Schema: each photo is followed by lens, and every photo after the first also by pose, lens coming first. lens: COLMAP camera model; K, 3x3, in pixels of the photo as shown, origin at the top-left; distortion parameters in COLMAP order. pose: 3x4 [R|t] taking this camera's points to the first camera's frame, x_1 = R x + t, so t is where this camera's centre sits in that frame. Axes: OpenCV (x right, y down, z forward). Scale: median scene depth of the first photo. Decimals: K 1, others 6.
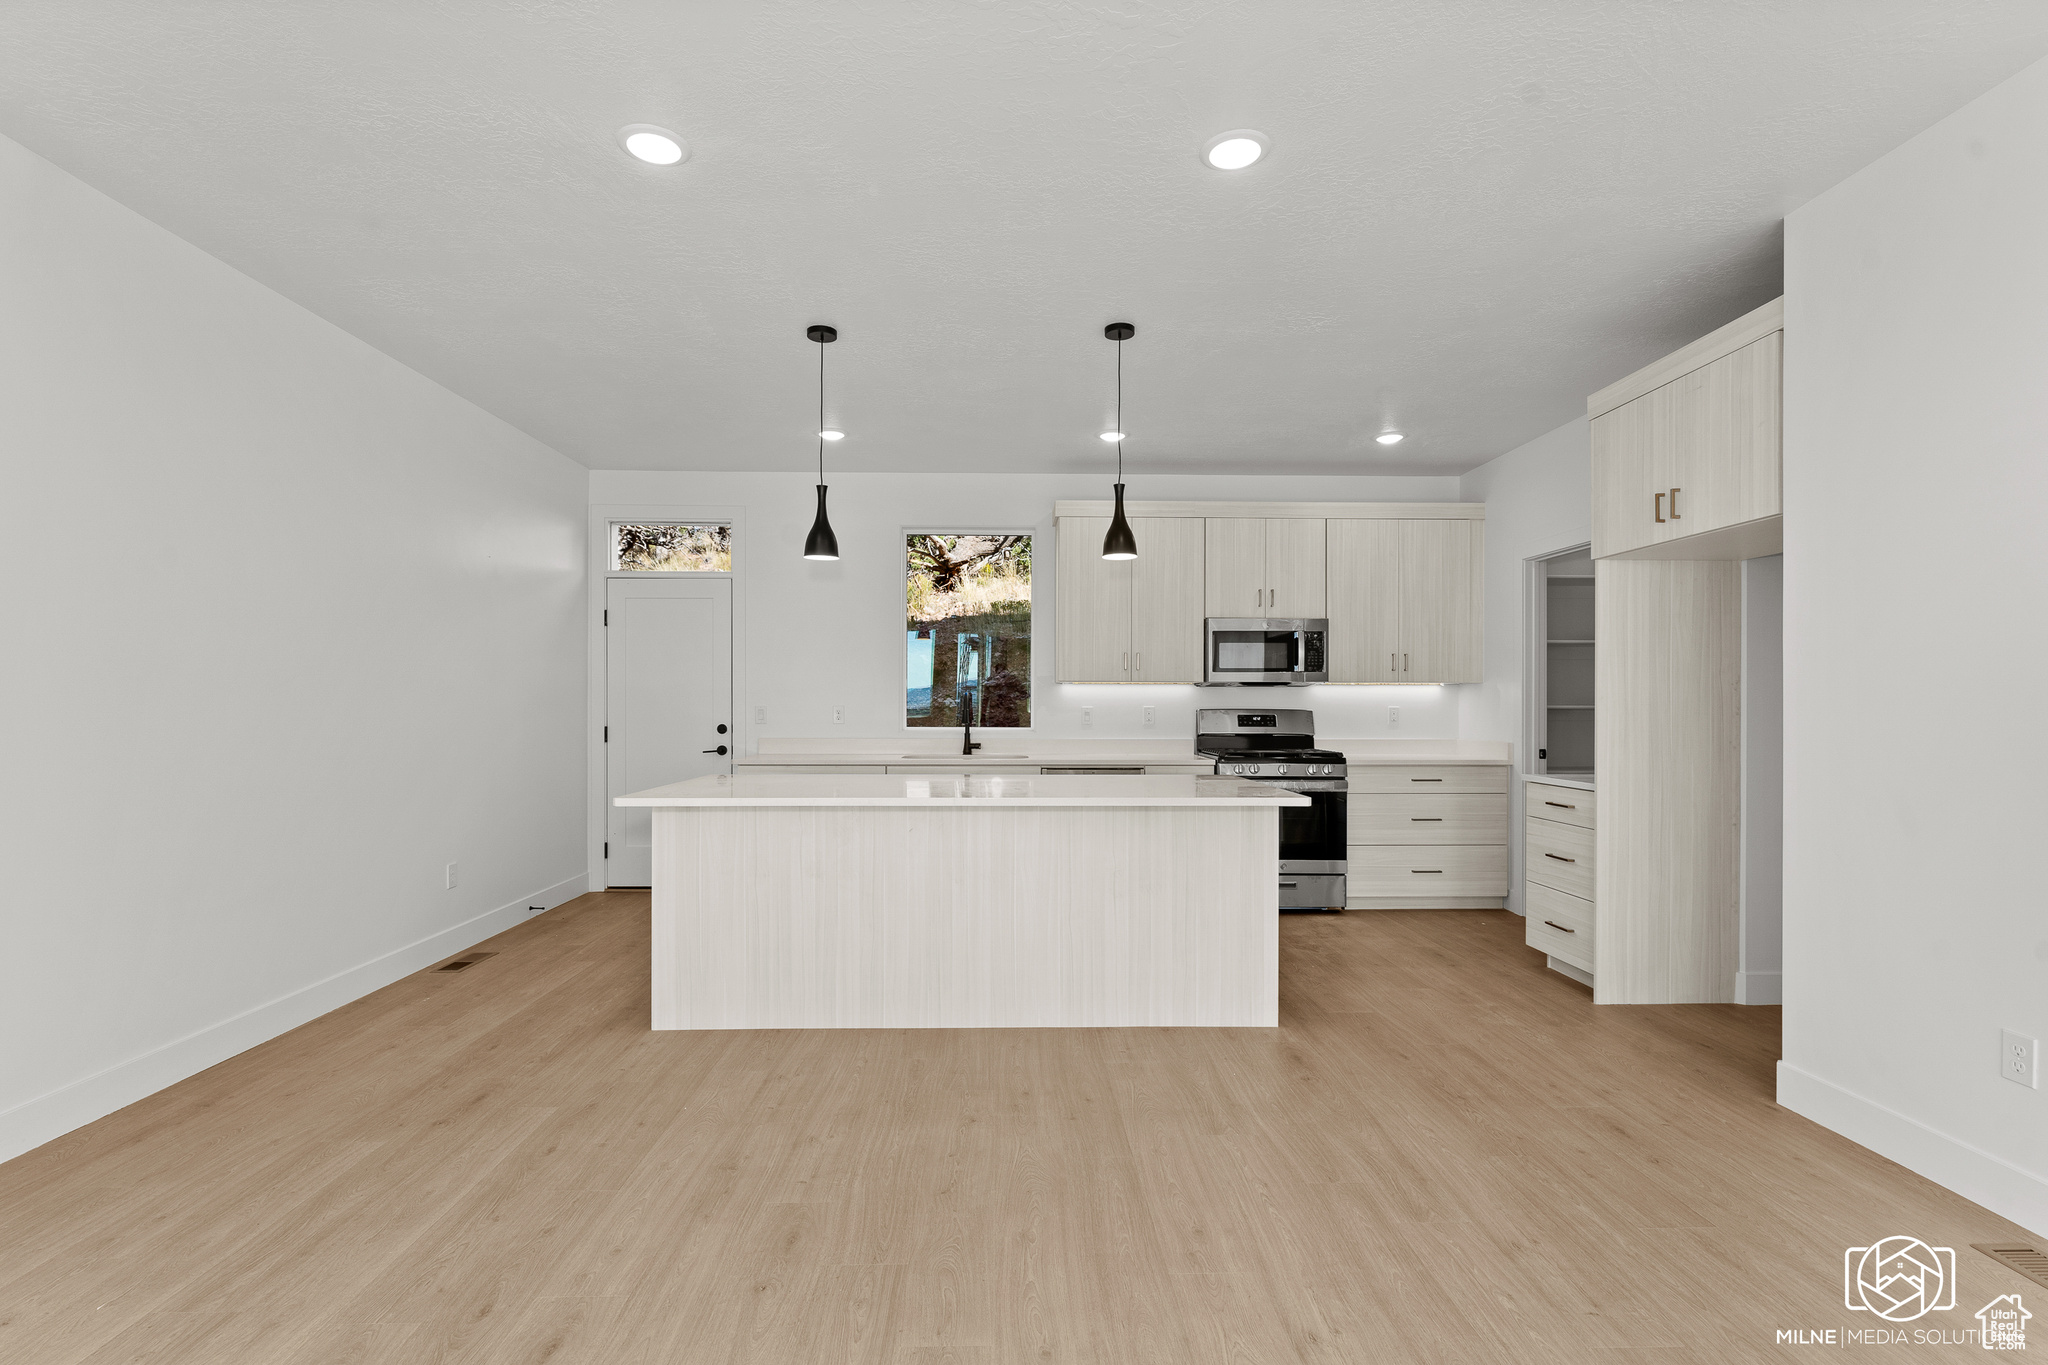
lens RADIAL K [[946.7, 0, 1021.7], [0, 946.7, 684.6], [0, 0, 1]] dist [0.000375, 0.000057]
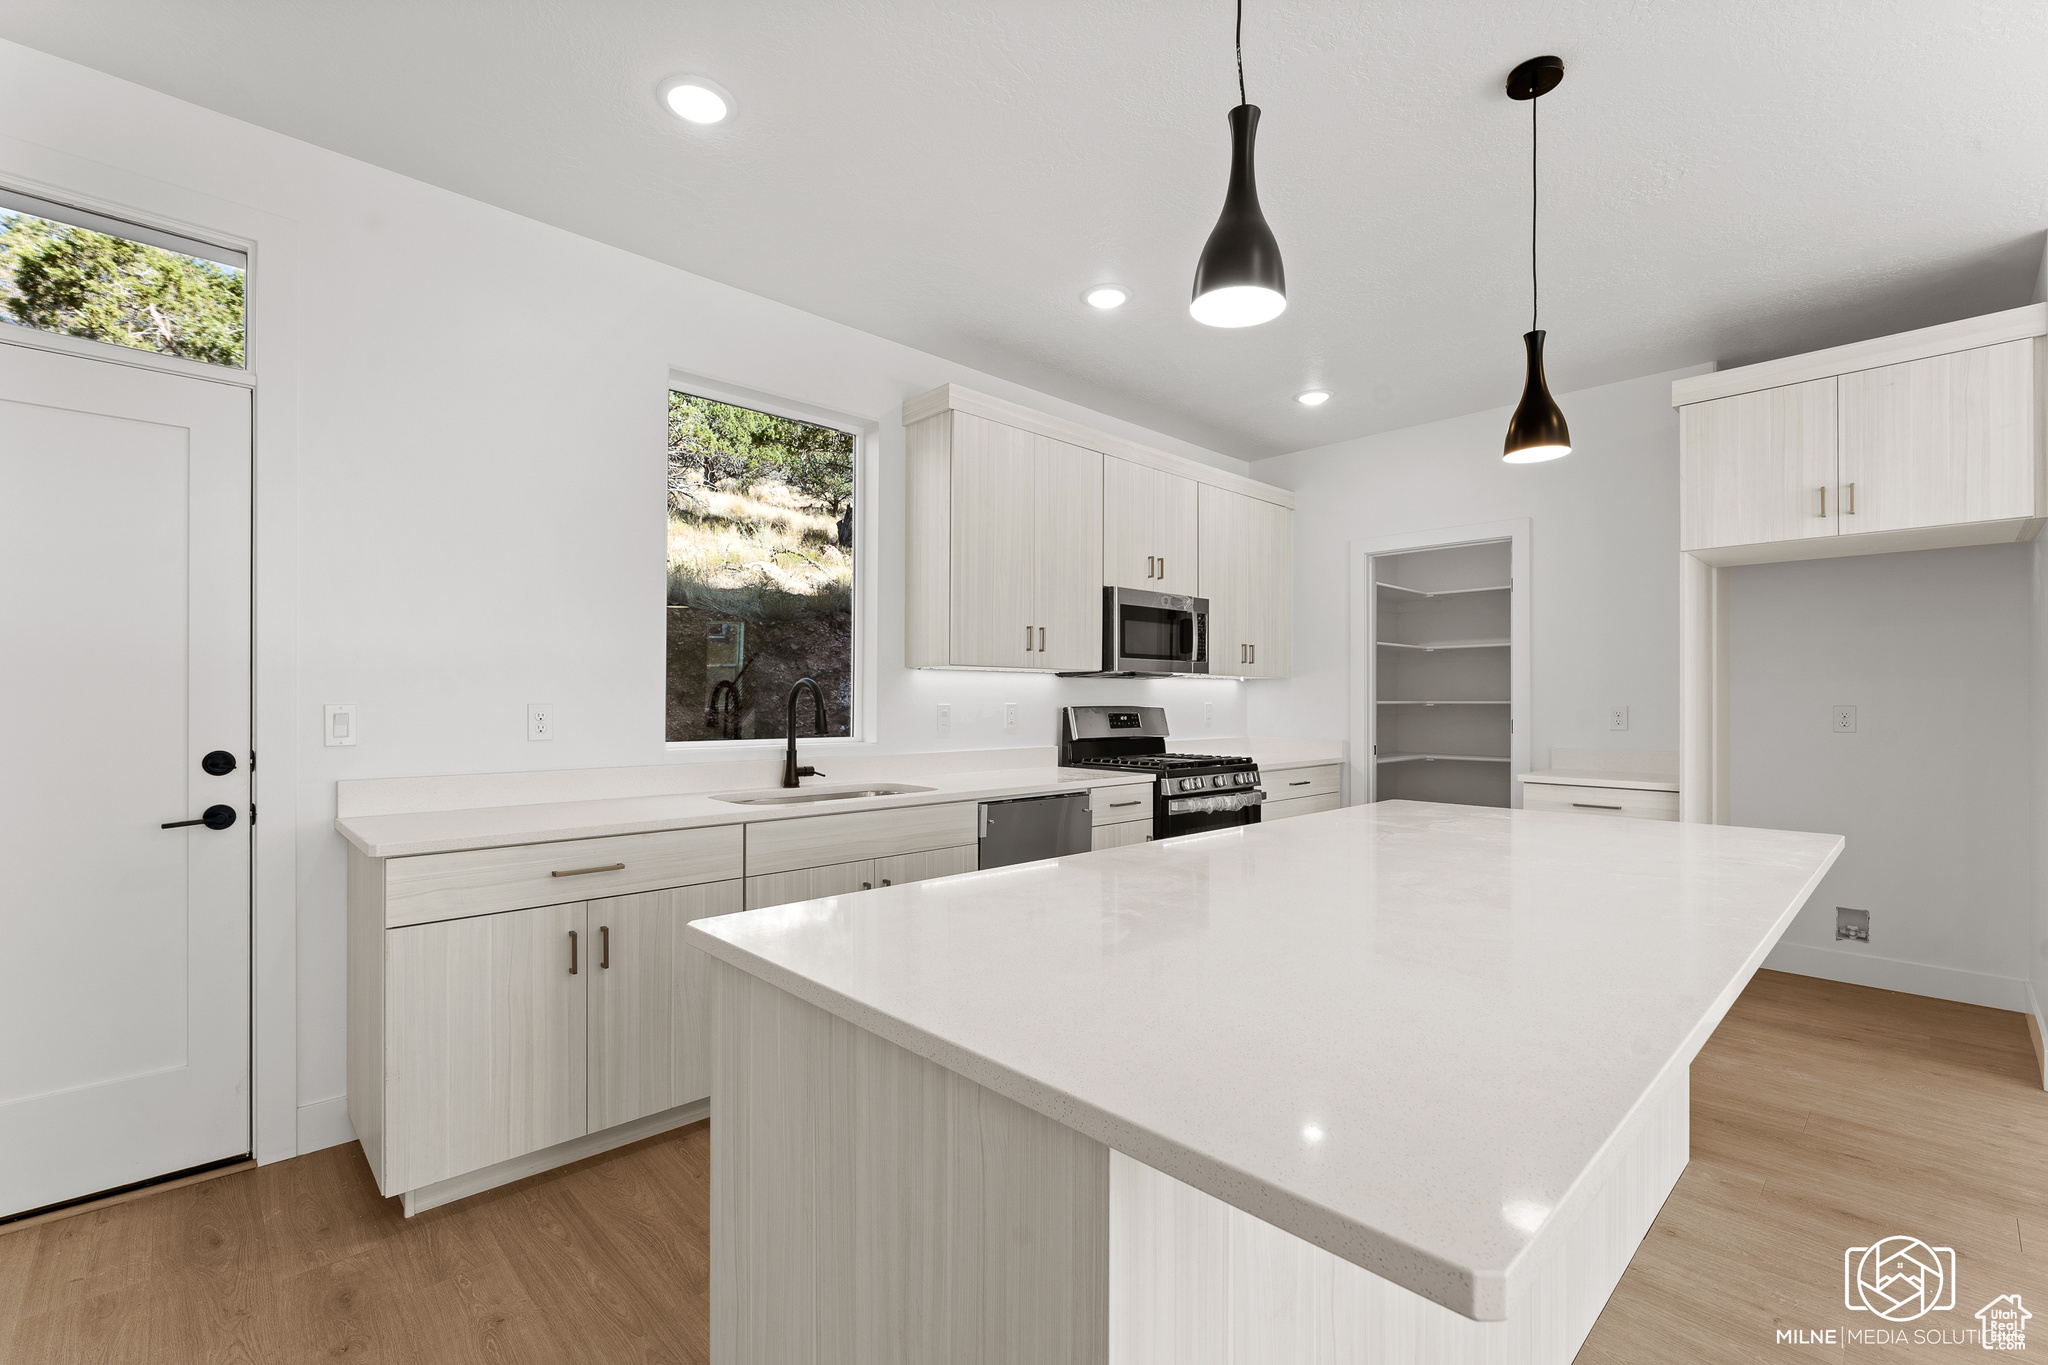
lens RADIAL K [[876.4, 0, 1024.1], [0, 876.4, 695.4], [0, 0, 1]] dist [0.000460, 0.000028]
pose [[0.732501, 0.006022, 0.680739, -0.319389], [-0.017181, 0.999806, 0.009643, 0.010757], [-0.680549, -0.018759, 0.732462, 0.517944]]
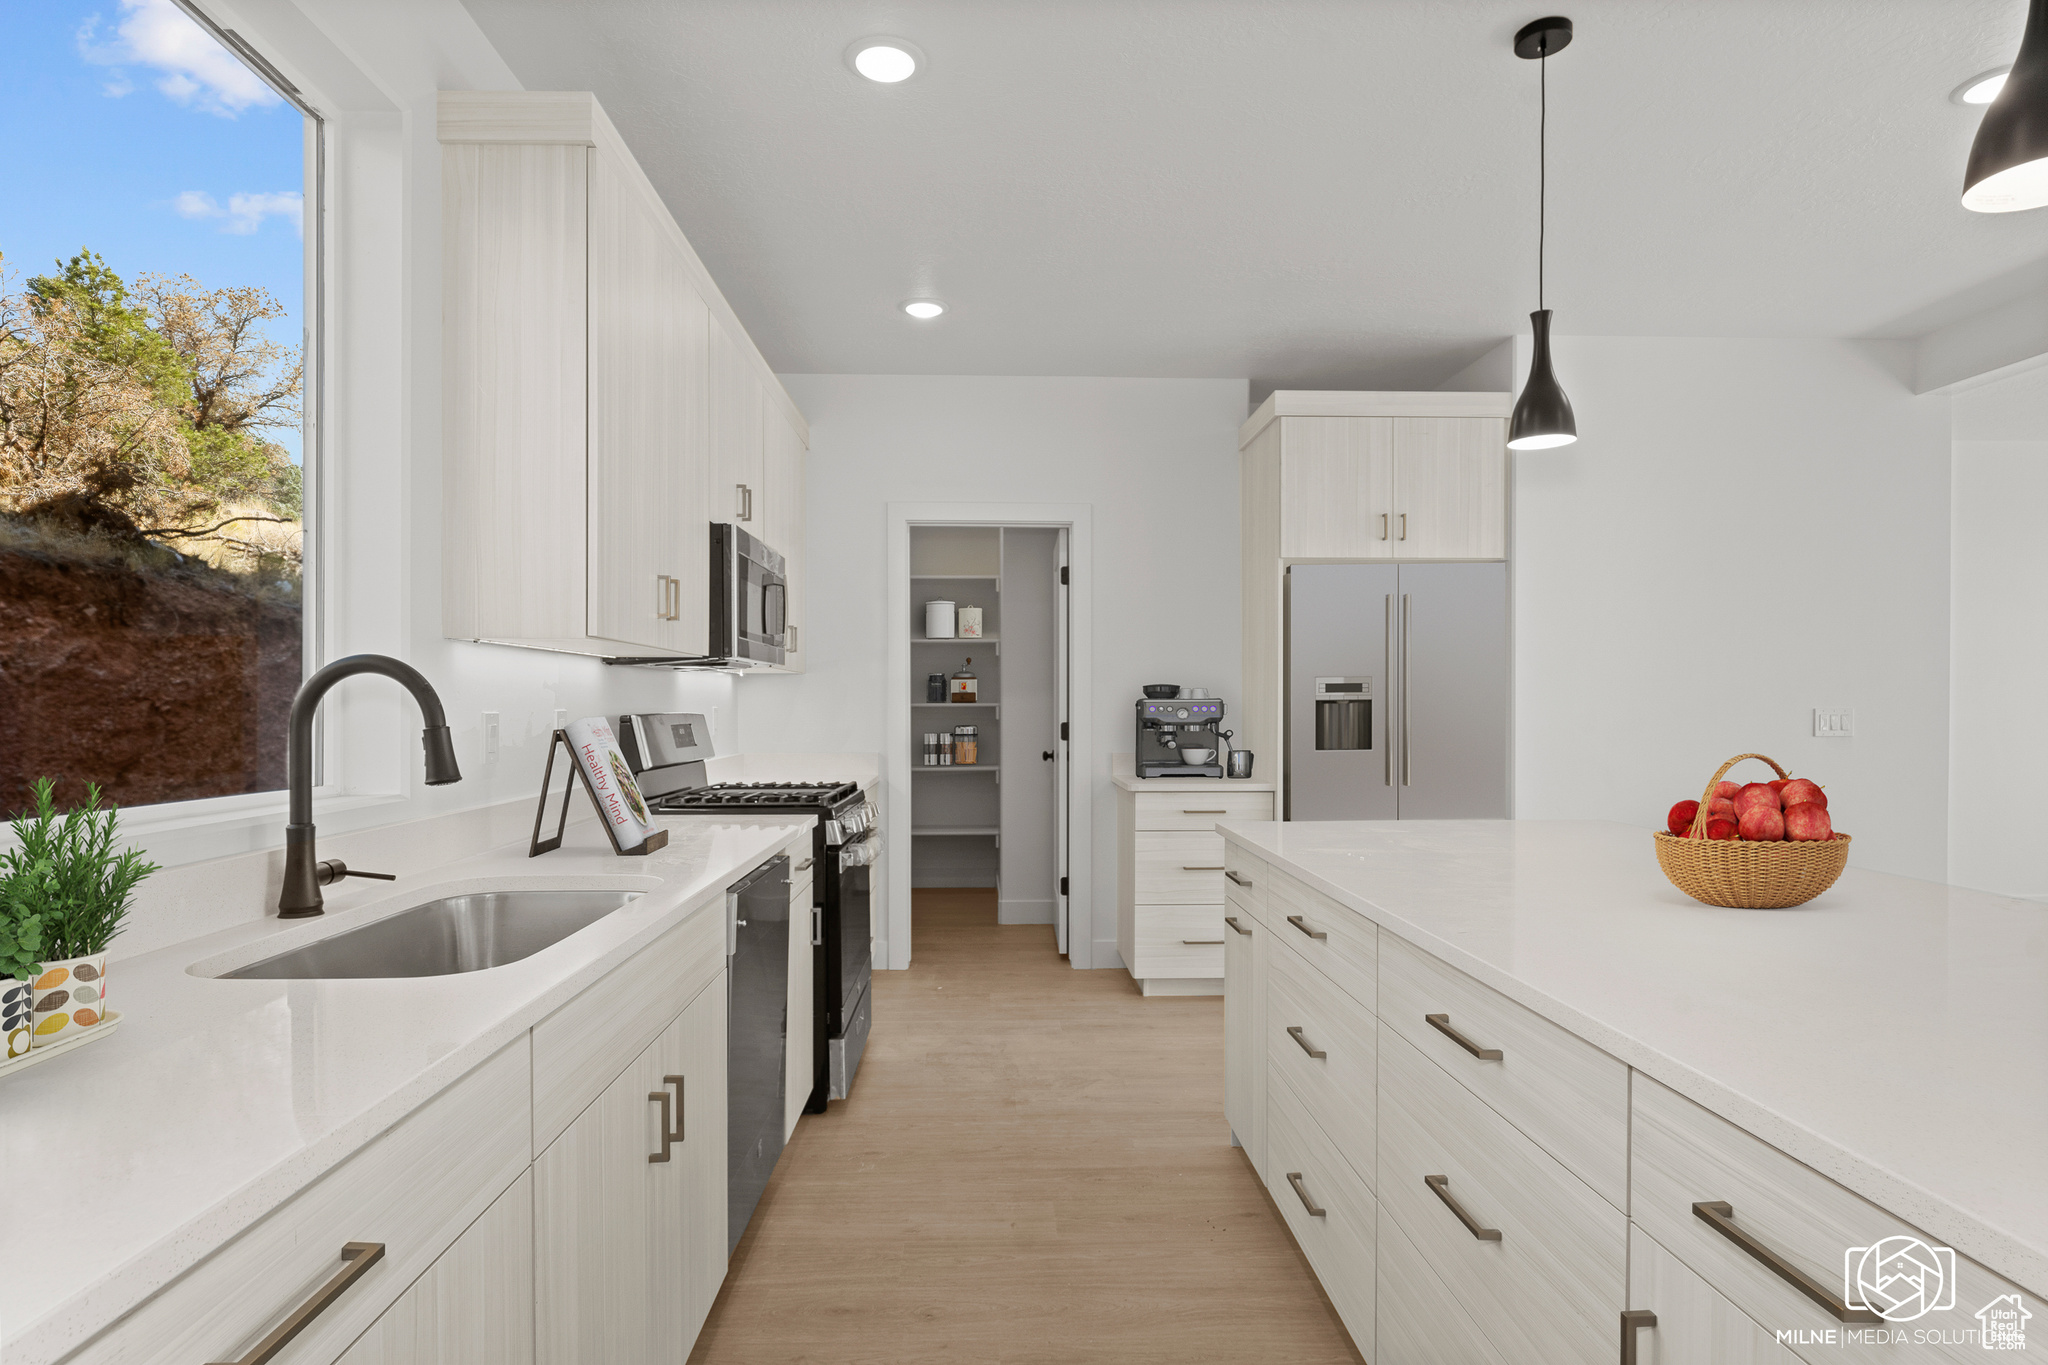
lens RADIAL K [[1063.7, 0, 1020.7], [0, 1063.7, 710.9], [0, 0, 1]] dist [0.000116, 0.000120]
pose [[-0.013128, -0.005781, 0.999897, -0.329888], [-0.020741, 0.999770, 0.005508, 0.017492], [-0.999699, -0.020667, -0.013245, 0.830212]]
